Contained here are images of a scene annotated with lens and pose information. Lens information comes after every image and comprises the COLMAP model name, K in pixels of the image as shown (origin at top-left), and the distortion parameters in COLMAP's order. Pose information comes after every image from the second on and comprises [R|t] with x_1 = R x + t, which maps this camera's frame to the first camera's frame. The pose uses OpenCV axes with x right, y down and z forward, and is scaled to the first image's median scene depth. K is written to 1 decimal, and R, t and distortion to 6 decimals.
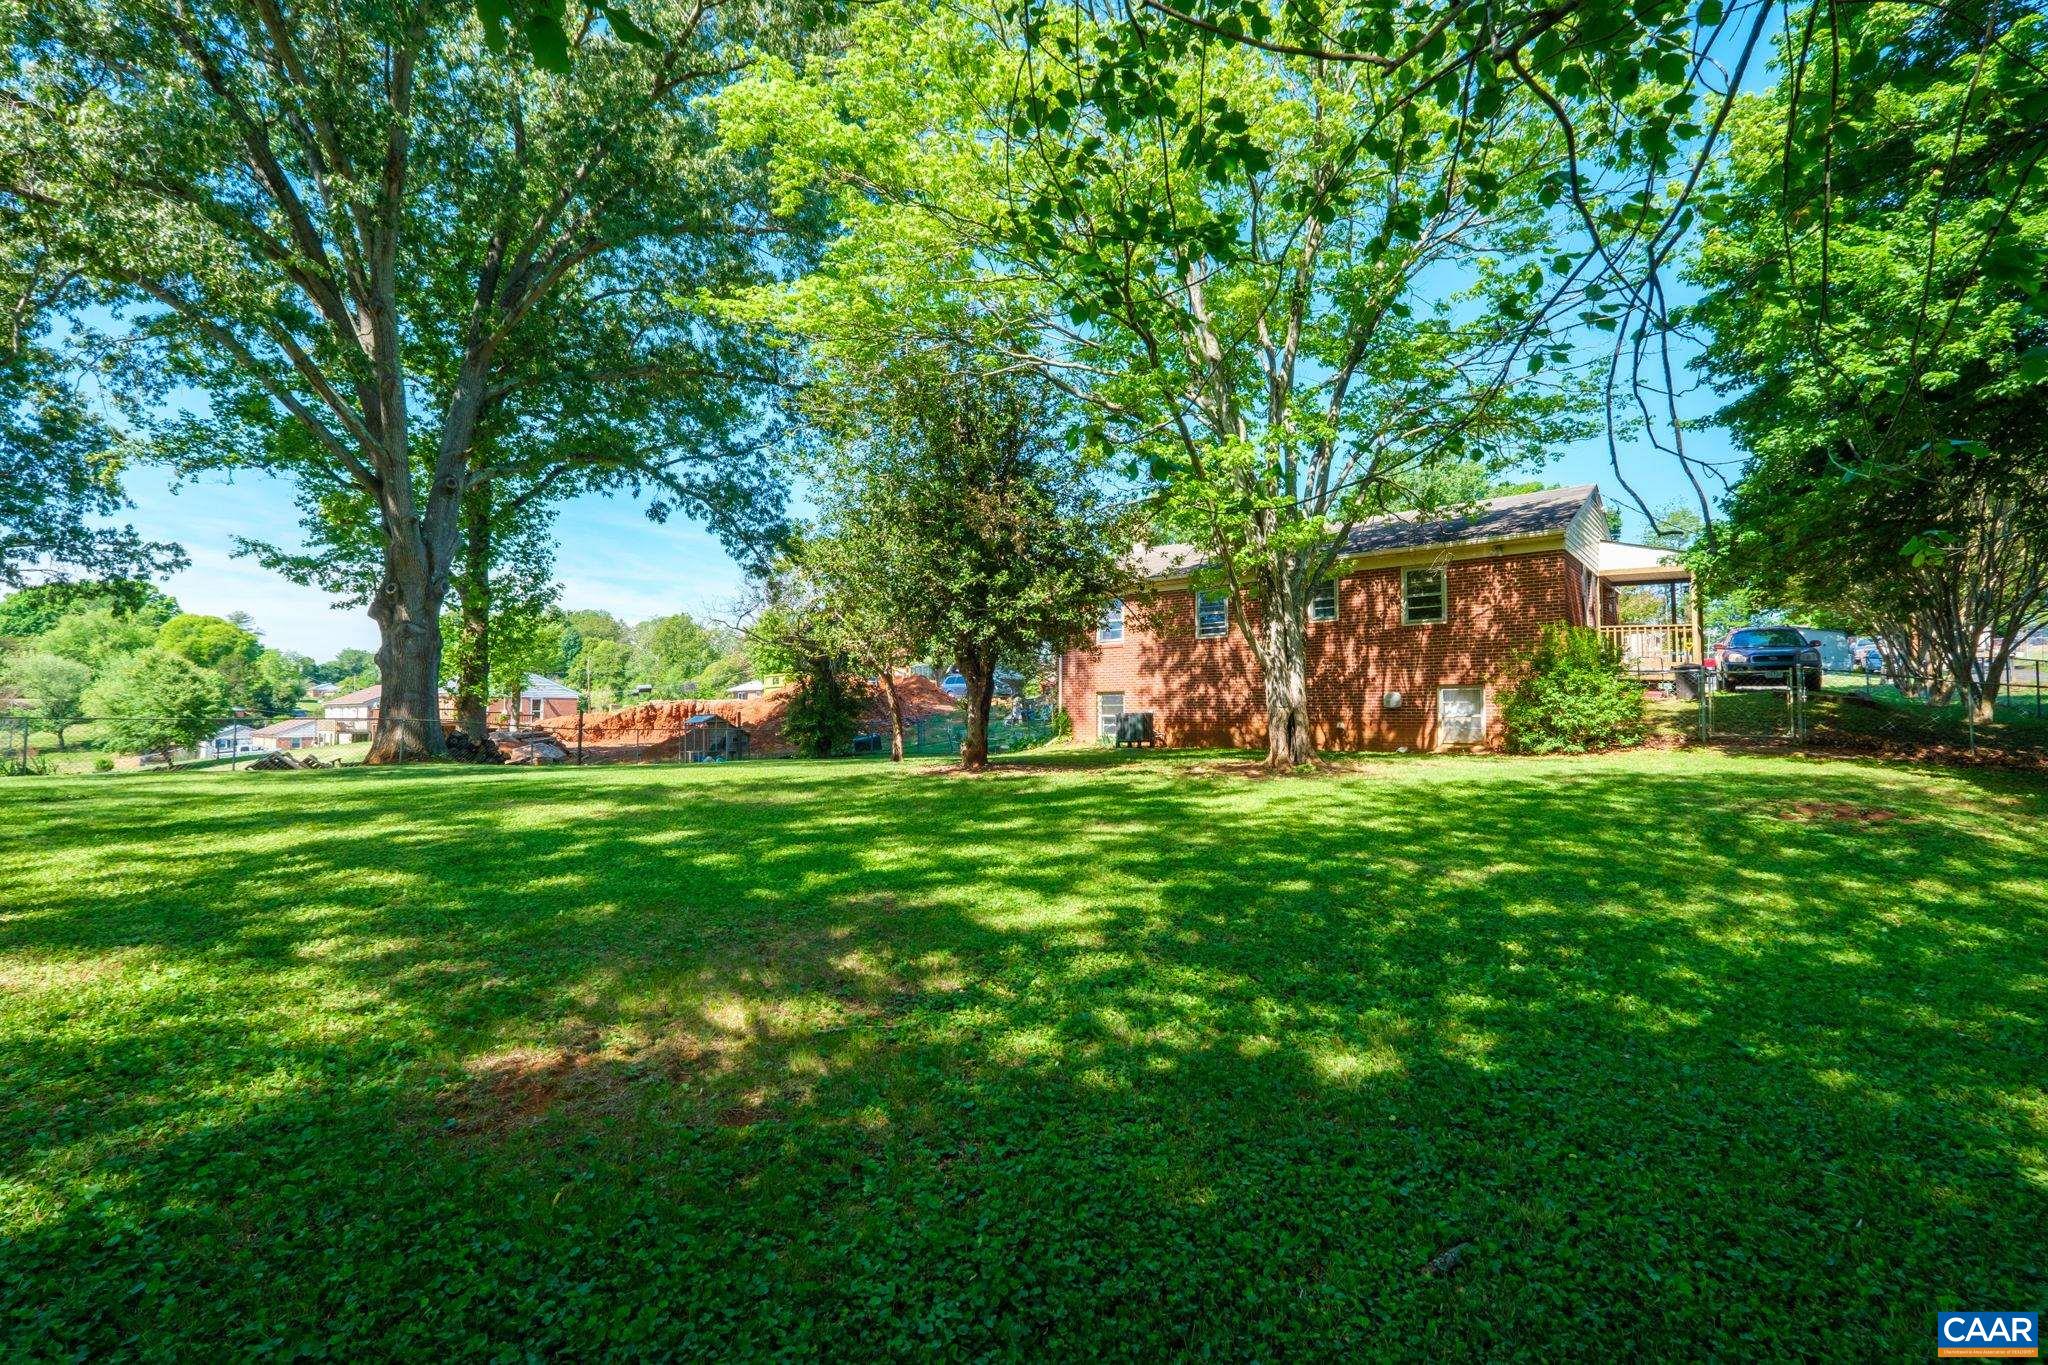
lens RADIAL K [[2003.6, 0, 1024.0], [0, 2003.6, 682.5], [0, 0, 1]] dist [-0.072010, 0.190457]
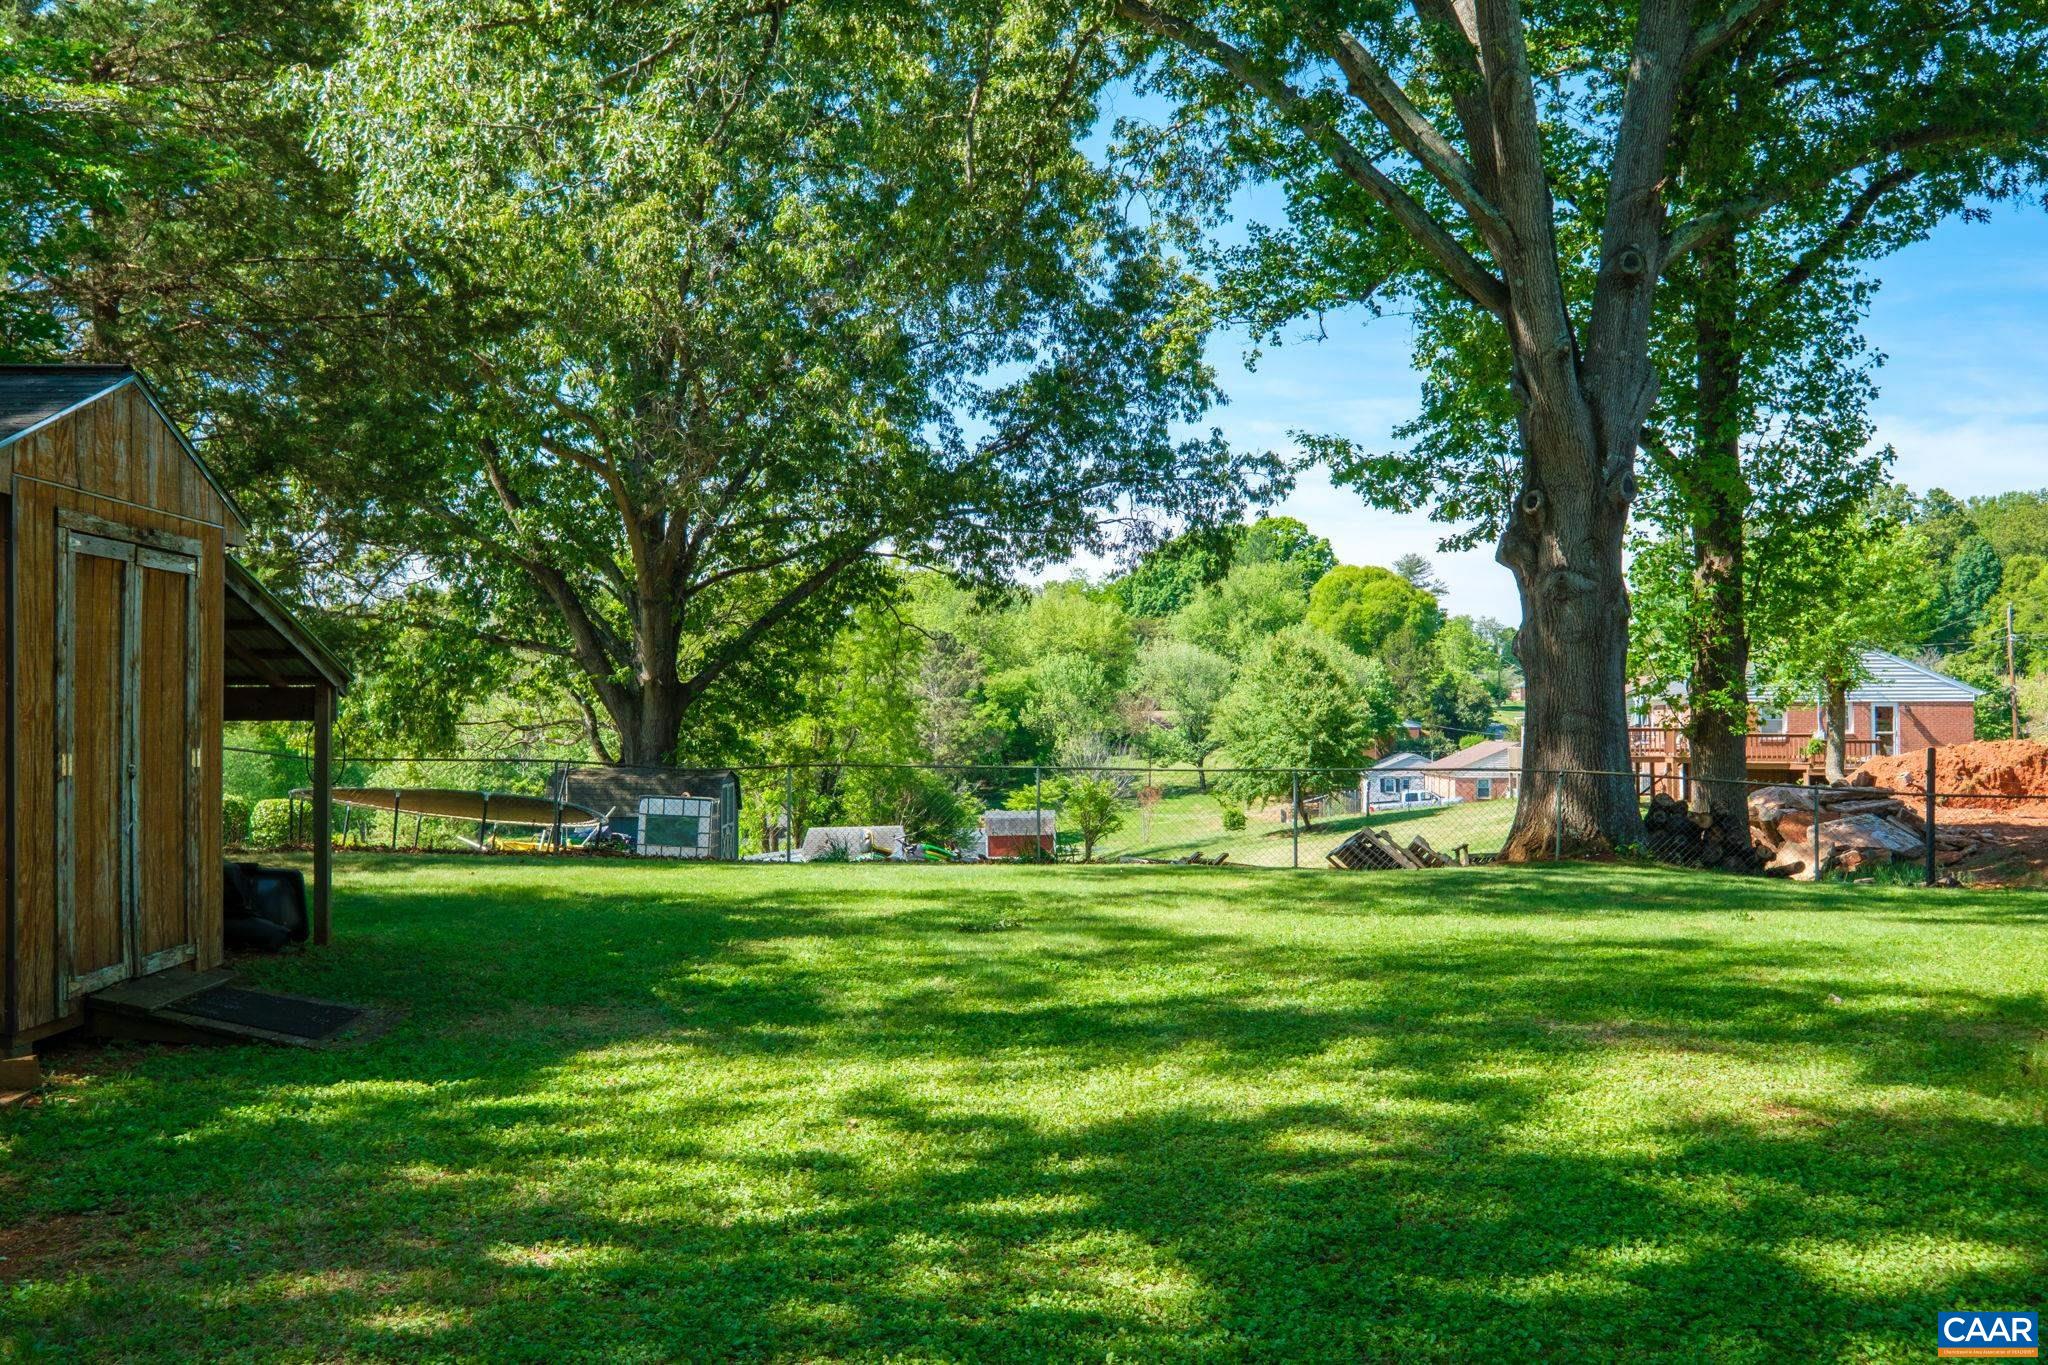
lens RADIAL K [[2003.6, 0, 1024.0], [0, 2003.6, 682.5], [0, 0, 1]] dist [-0.072010, 0.190457]
pose [[0.649932, -0.030262, -0.759389, -0.027564], [0.082754, 0.996084, 0.031131, -0.027249], [0.755473, -0.083075, 0.649891, 0.559592]]
